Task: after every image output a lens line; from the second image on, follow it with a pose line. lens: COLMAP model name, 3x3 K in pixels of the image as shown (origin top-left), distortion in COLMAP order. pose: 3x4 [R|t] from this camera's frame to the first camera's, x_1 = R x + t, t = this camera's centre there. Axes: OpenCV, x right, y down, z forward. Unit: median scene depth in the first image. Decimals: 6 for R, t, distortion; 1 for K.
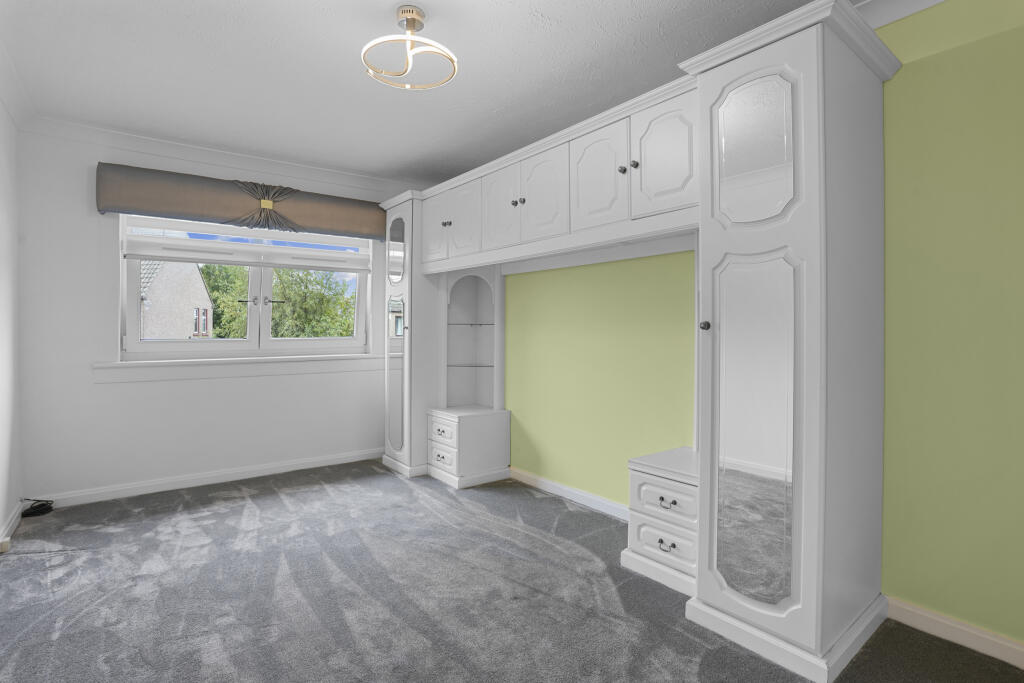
lens RADIAL K [[512.0, 0, 515.3], [0, 512.0, 328.8], [0, 0, 1]] dist [0.000262, 0.000340]
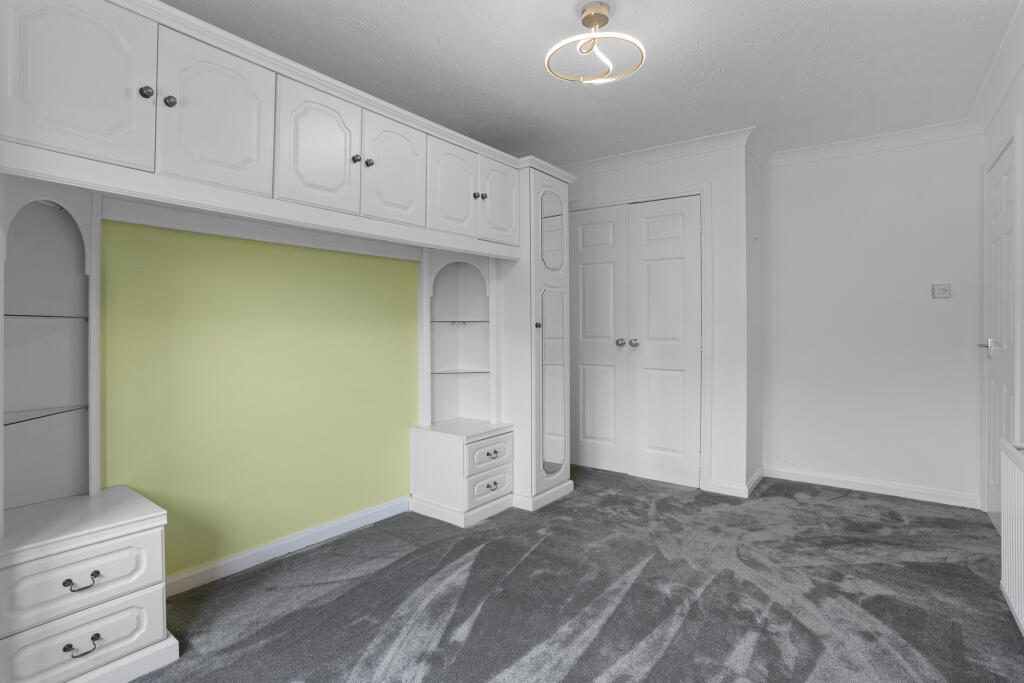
lens RADIAL K [[512.0, 0, 515.3], [0, 512.0, 328.8], [0, 0, 1]] dist [0.000262, 0.000340]
pose [[-0.246585, -0.005300, 0.969107, -0.950459], [-0.001983, 0.999986, 0.004965, -0.002315], [-0.969119, -0.000697, -0.246592, 1.168578]]
